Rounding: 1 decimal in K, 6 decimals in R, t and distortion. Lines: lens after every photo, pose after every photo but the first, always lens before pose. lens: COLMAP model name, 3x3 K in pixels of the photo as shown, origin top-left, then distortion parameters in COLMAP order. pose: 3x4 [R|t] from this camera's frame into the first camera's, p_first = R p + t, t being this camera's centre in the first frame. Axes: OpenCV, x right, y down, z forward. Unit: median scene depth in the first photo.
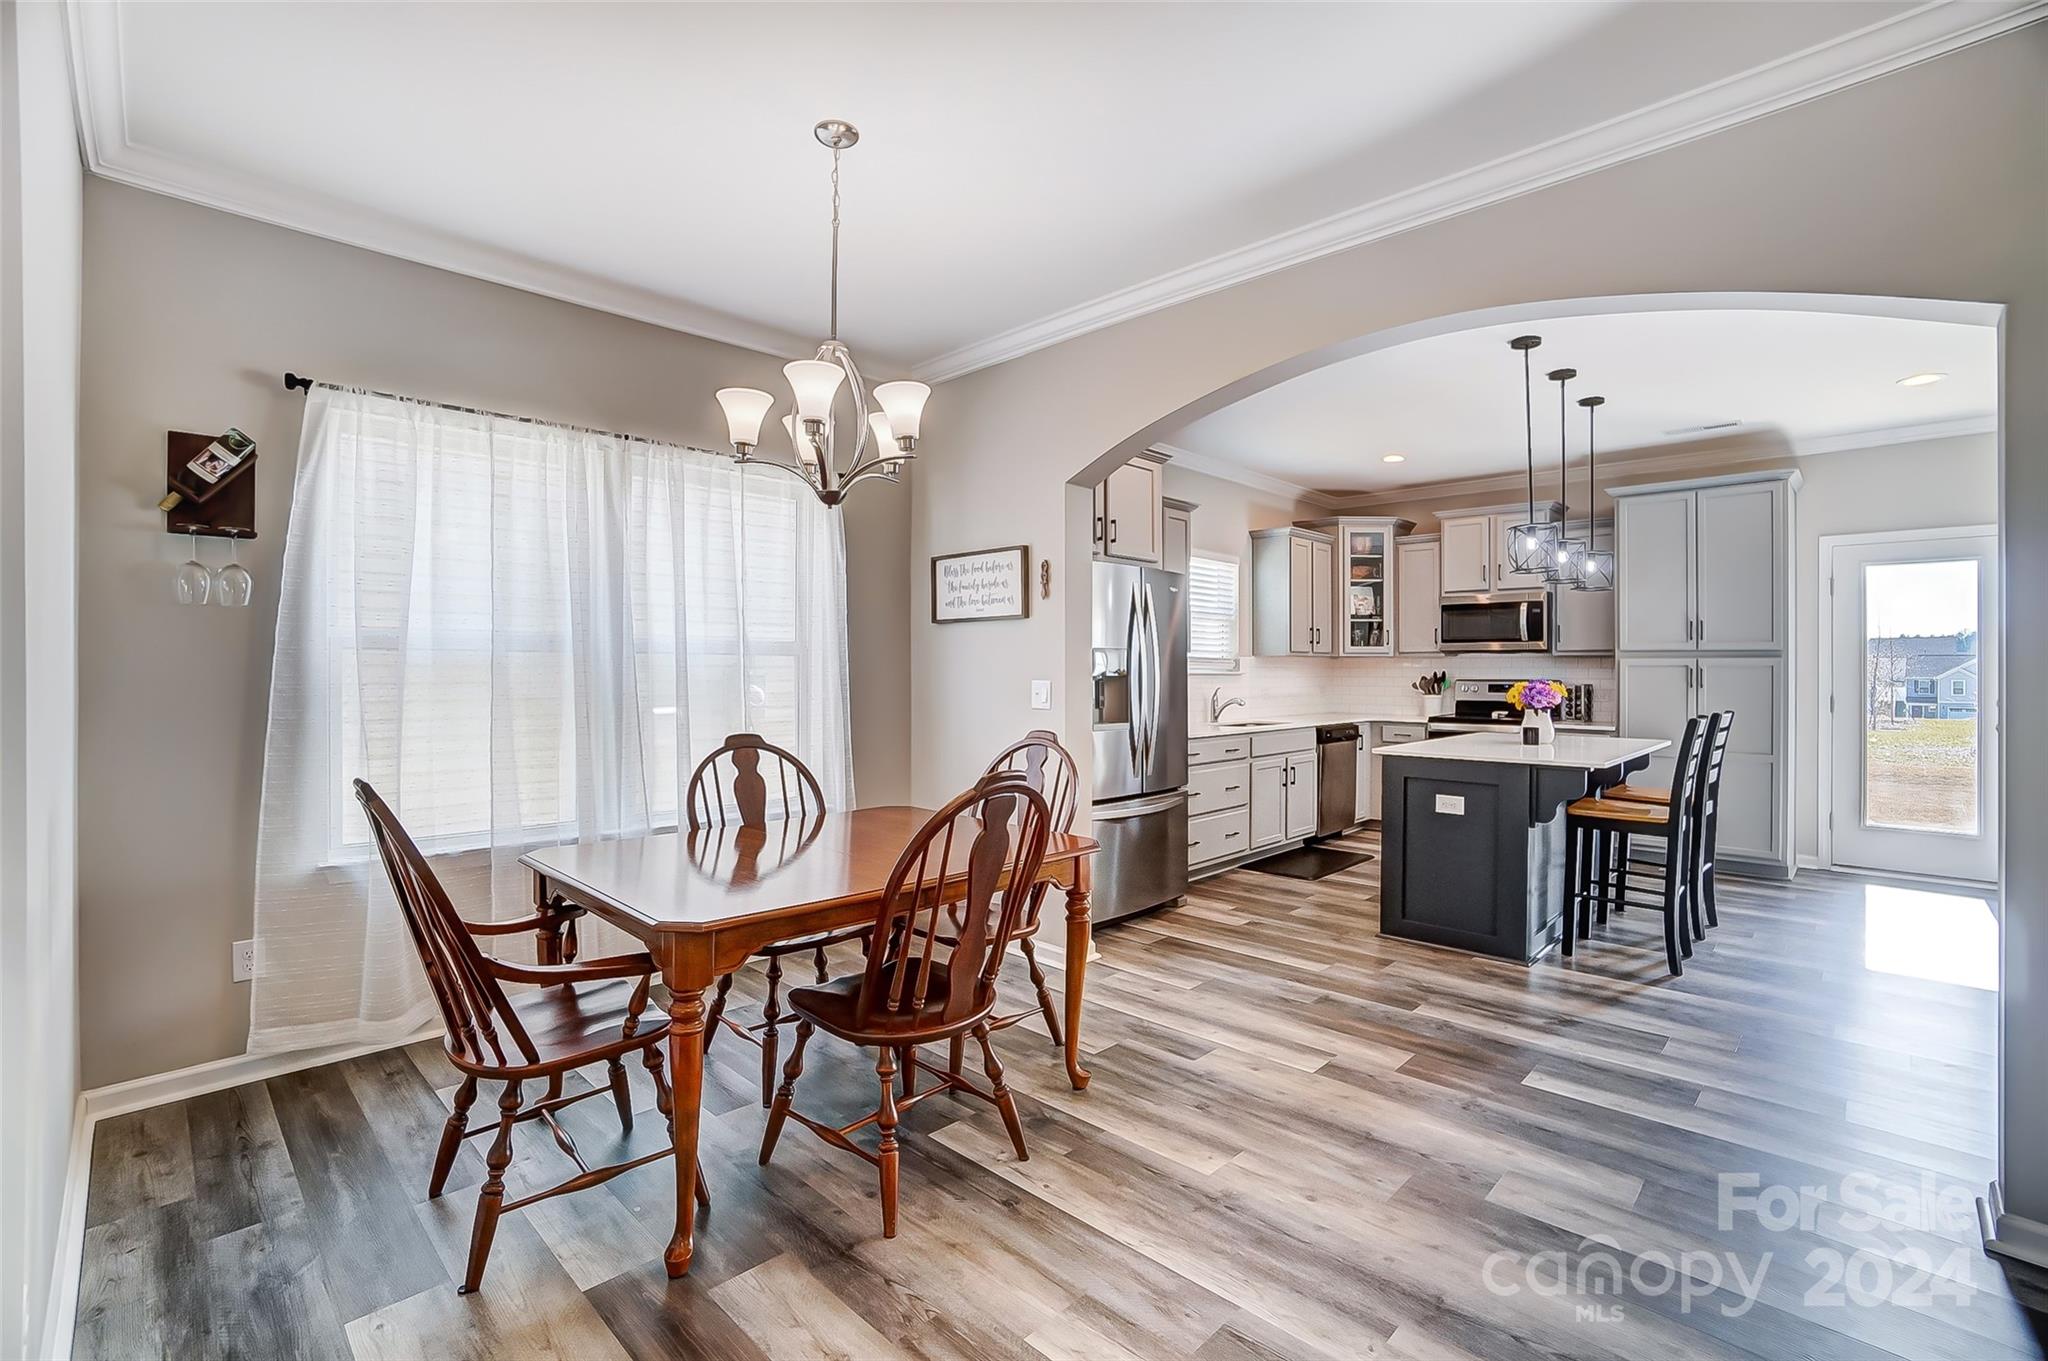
lens RADIAL K [[915.7, 0, 1022.4], [0, 915.7, 670.0], [0, 0, 1]] dist [-0.069287, 0.025339]
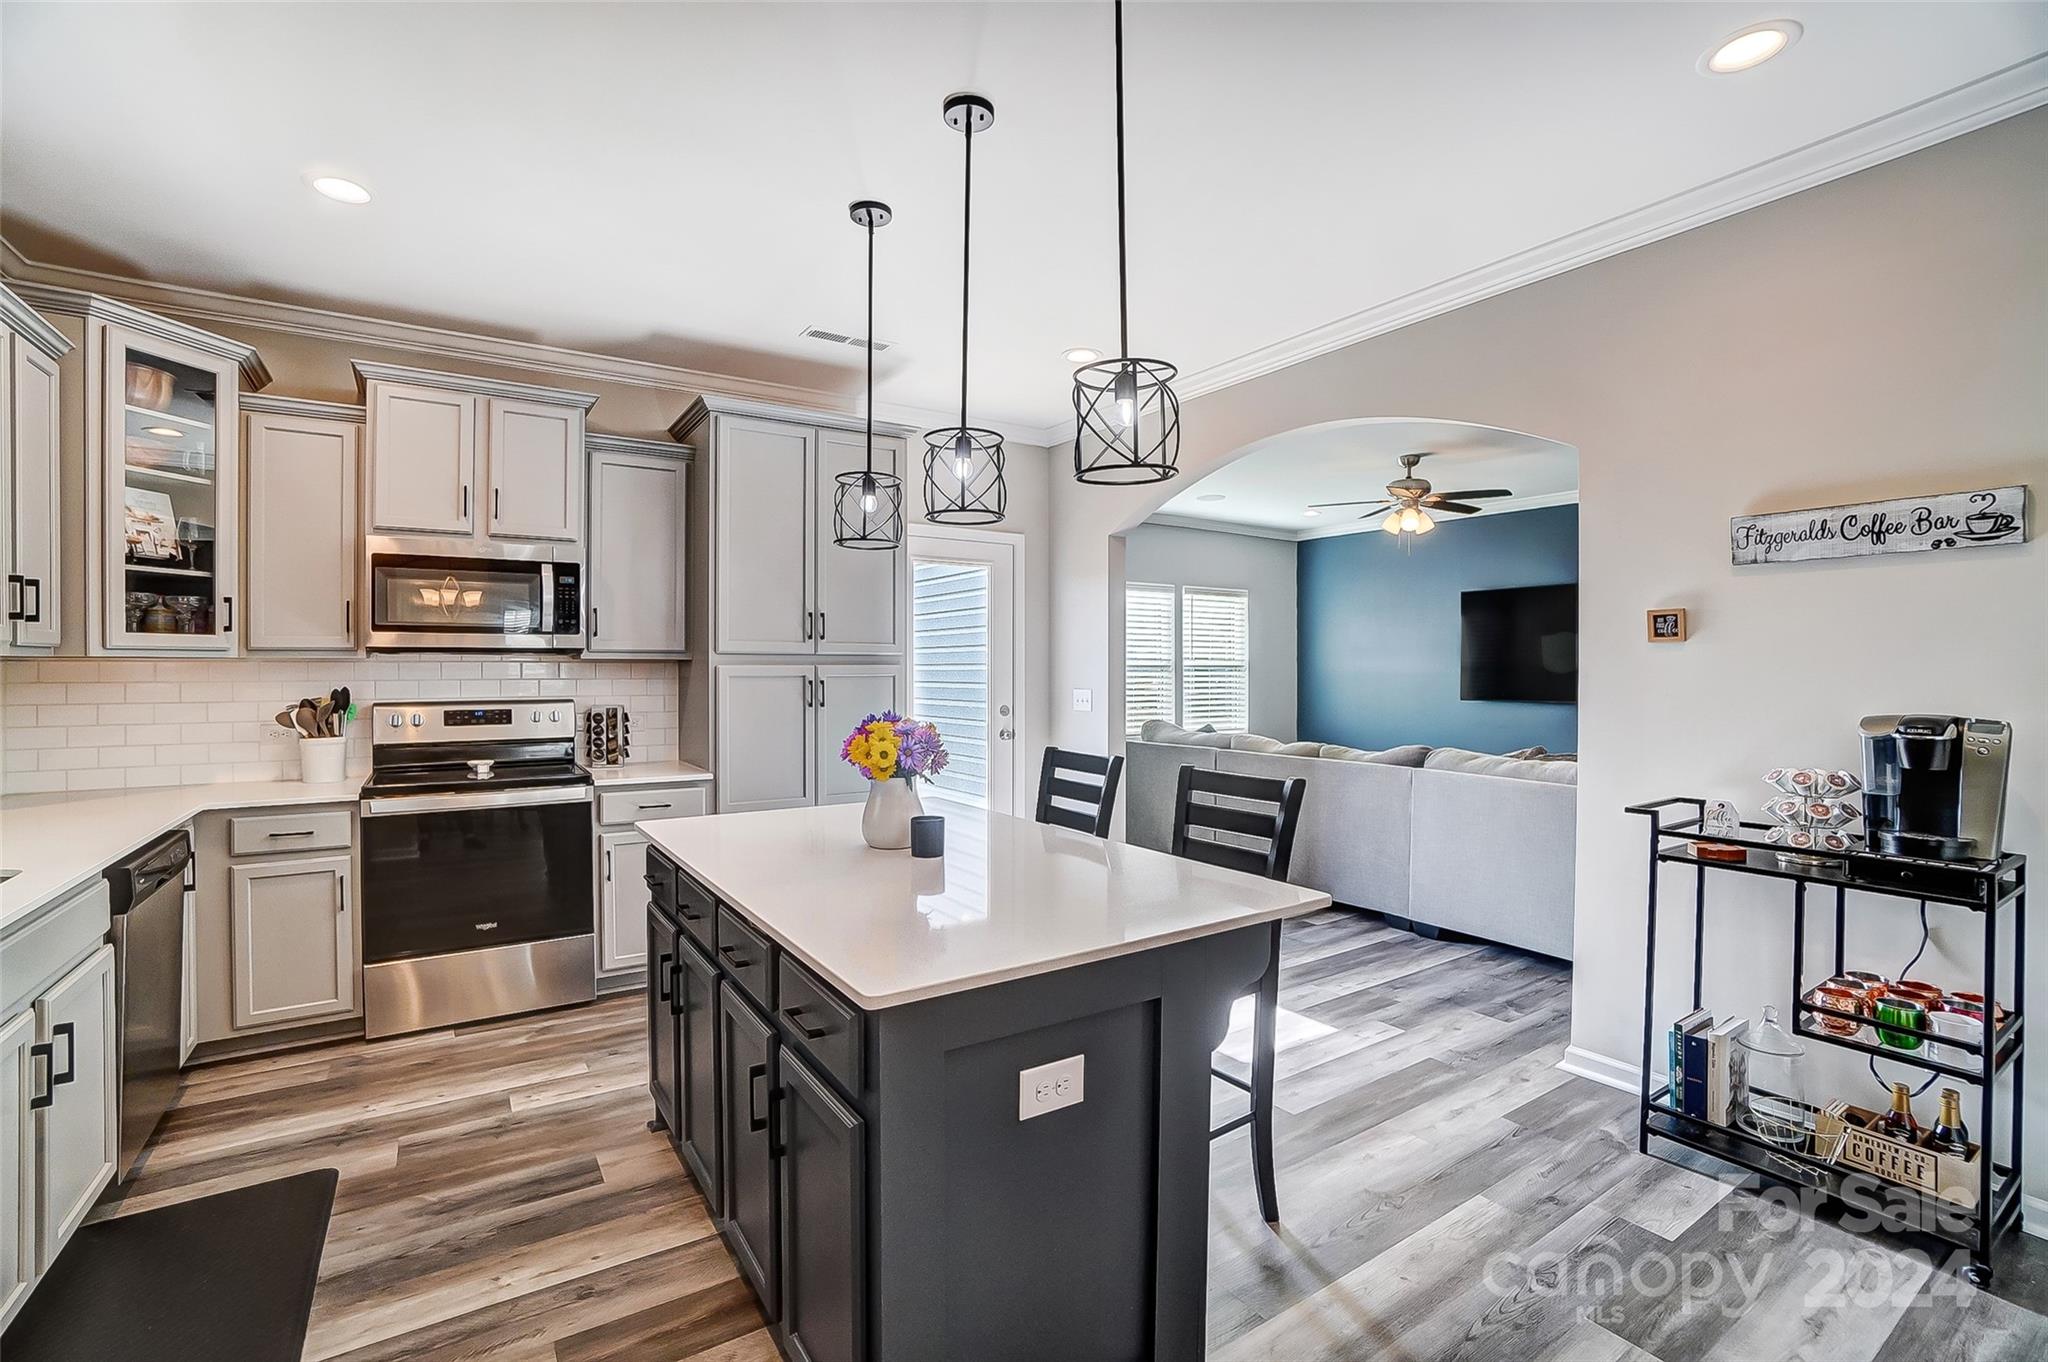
lens RADIAL K [[915.7, 0, 1022.4], [0, 915.7, 670.5], [0, 0, 1]] dist [-0.069287, 0.025339]
pose [[0.215910, -0.005808, 0.976396, 0.079823], [0.003679, 0.999980, 0.005134, -0.010594], [-0.976406, 0.002484, 0.215927, 0.601398]]
